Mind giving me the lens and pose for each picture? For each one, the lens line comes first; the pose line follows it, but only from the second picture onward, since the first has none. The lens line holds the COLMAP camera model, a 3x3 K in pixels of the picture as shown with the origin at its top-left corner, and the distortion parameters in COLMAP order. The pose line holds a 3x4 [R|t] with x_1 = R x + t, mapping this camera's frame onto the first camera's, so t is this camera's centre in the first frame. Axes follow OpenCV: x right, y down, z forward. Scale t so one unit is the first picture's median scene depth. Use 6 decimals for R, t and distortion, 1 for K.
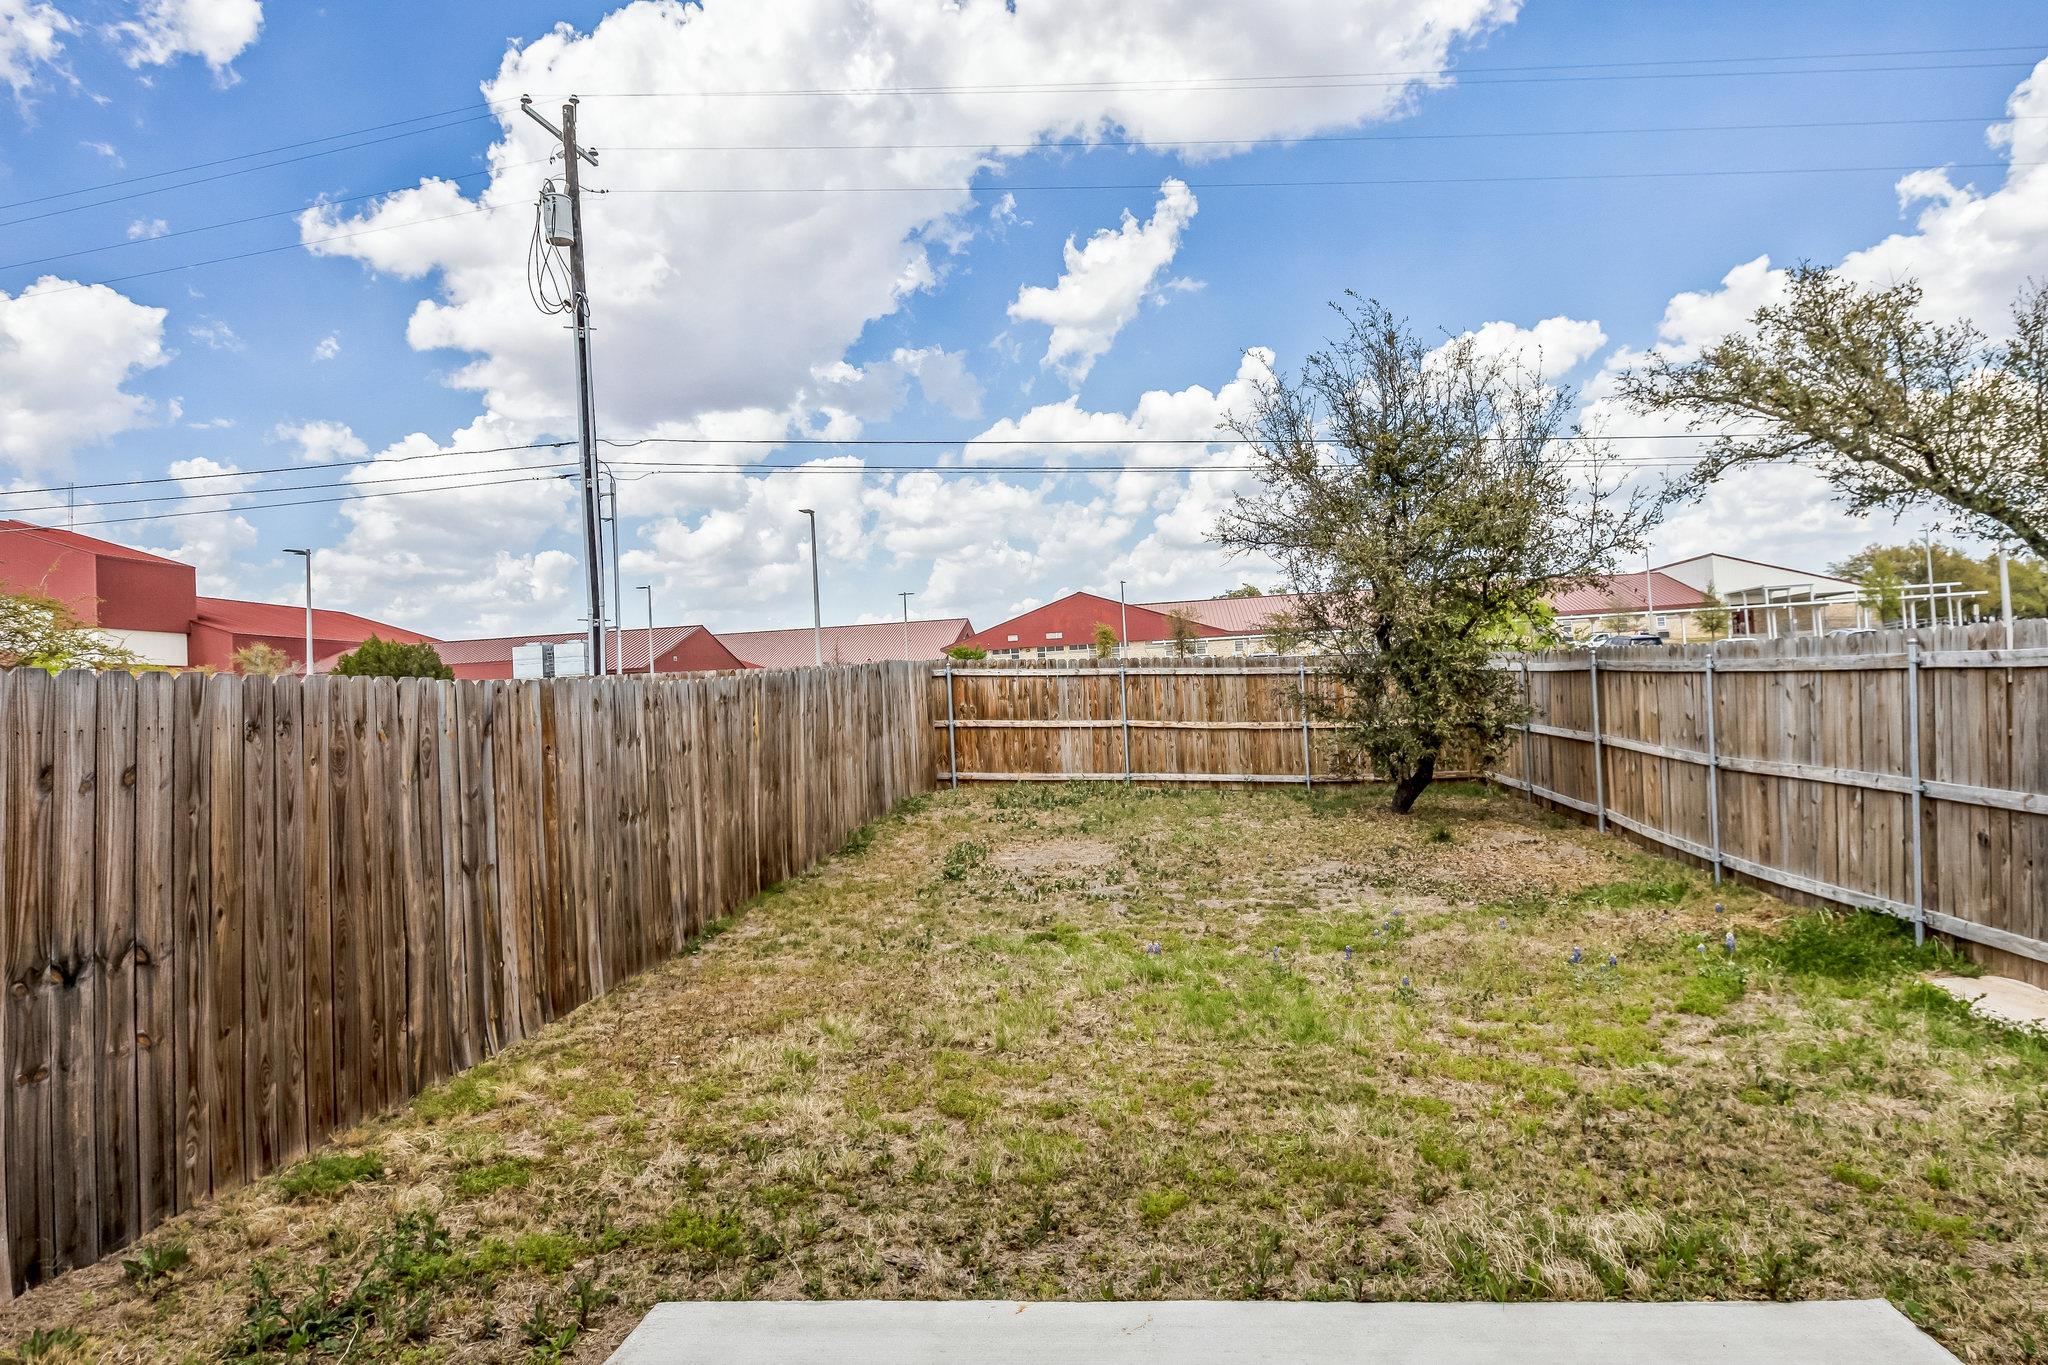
lens RADIAL K [[1176.7, 0, 1008.5], [0, 1176.7, 675.0], [0, 0, 1]] dist [-0.009273, 0.004313]
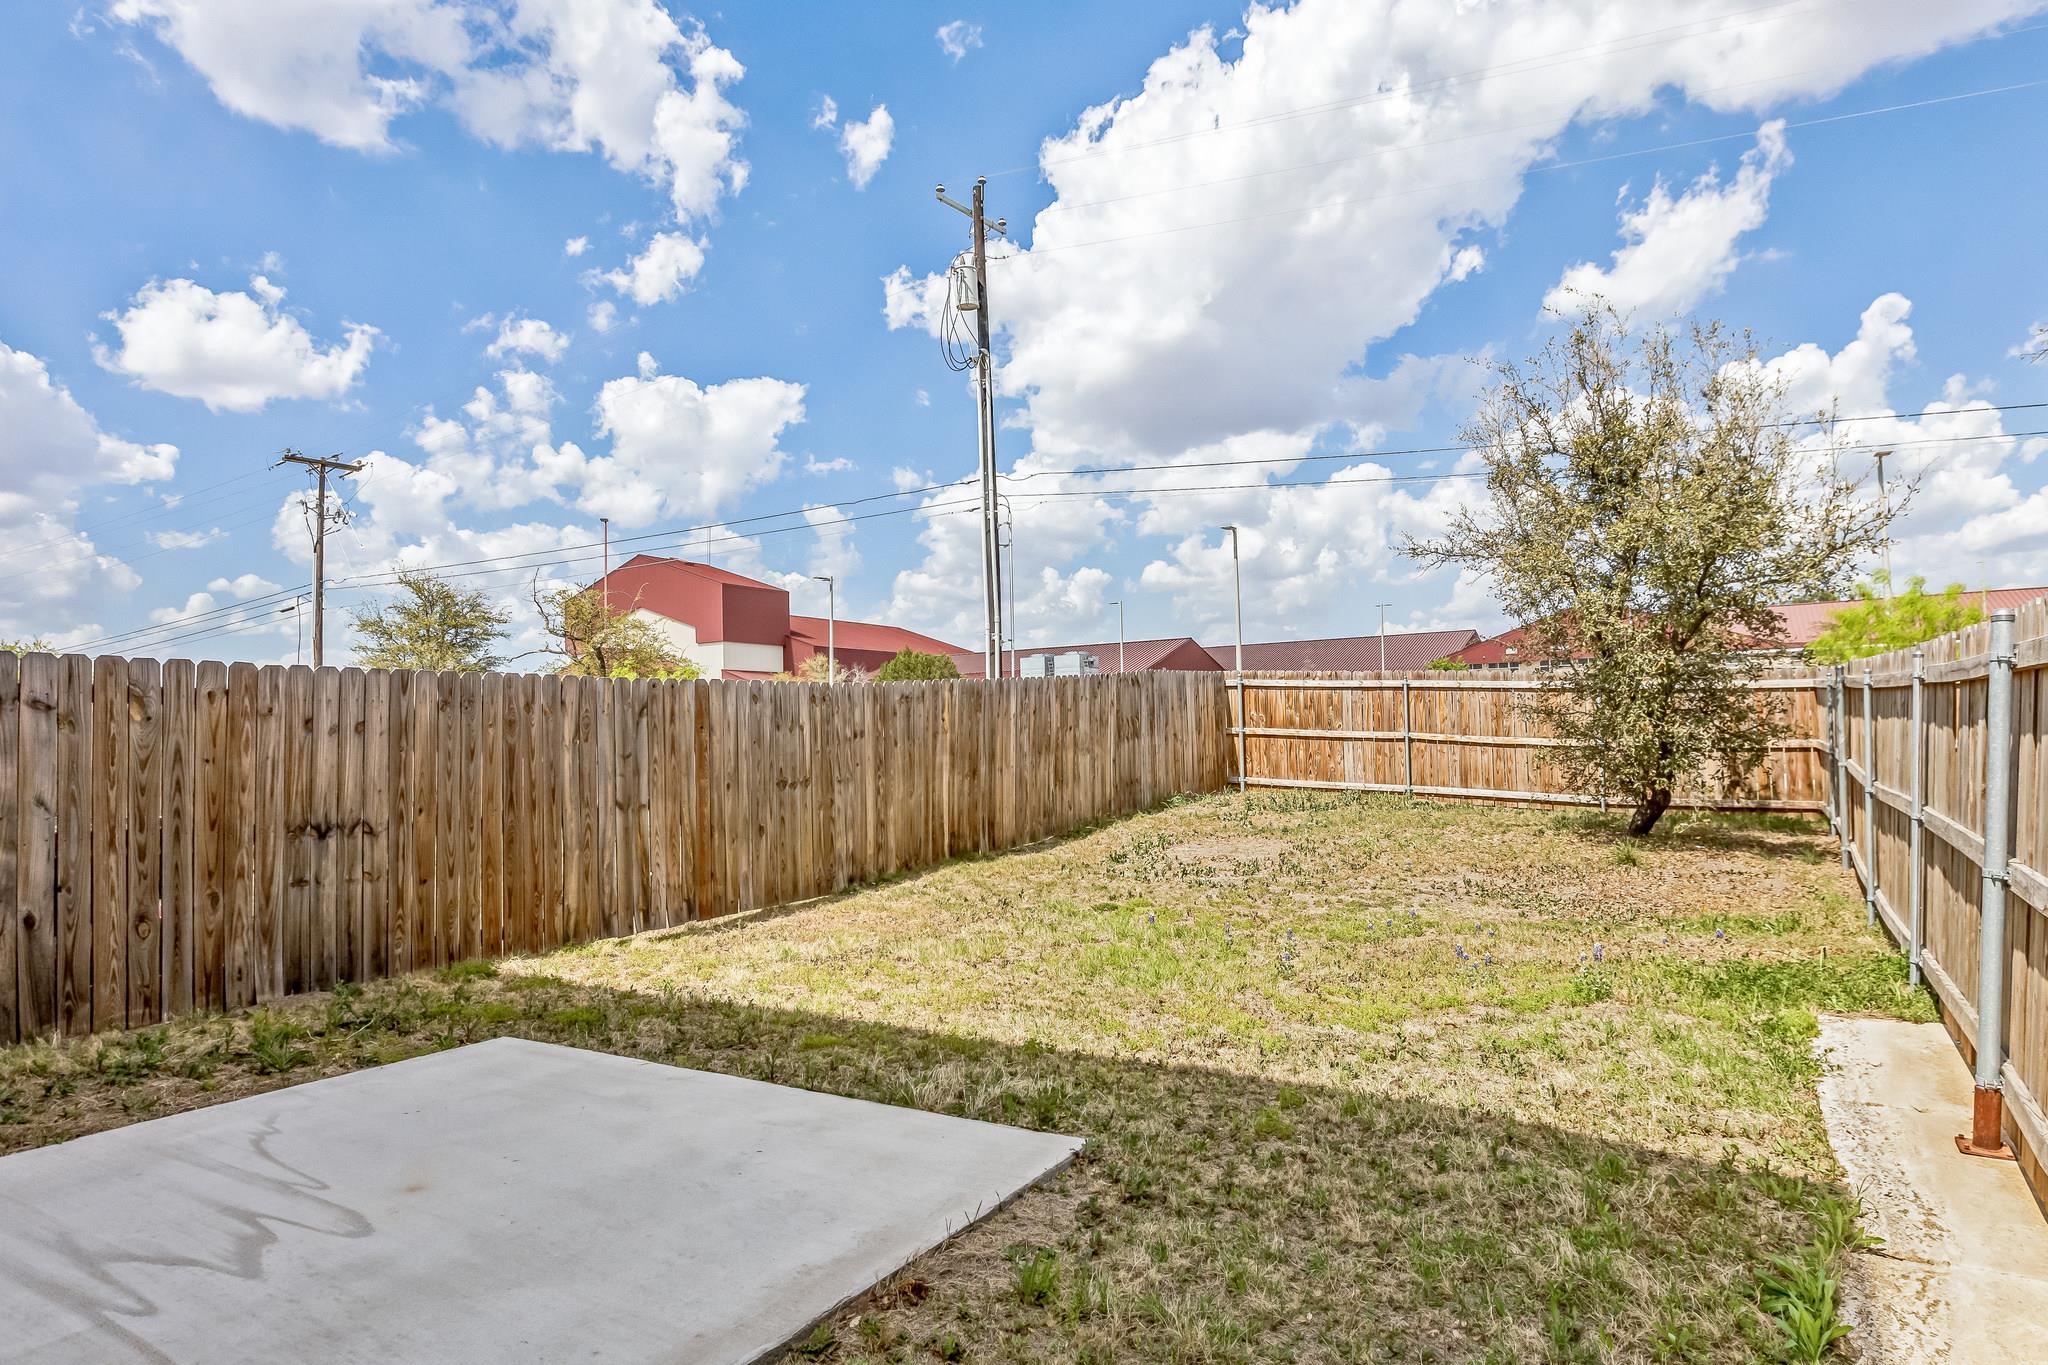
lens RADIAL K [[1176.7, 0, 1033.3], [0, 1176.7, 693.8], [0, 0, 1]] dist [-0.009273, 0.004313]
pose [[0.909599, 0.016871, -0.415144, 0.556242], [-0.014677, 0.999856, 0.008476, 0.003368], [0.415227, -0.001616, 0.909716, -0.120931]]
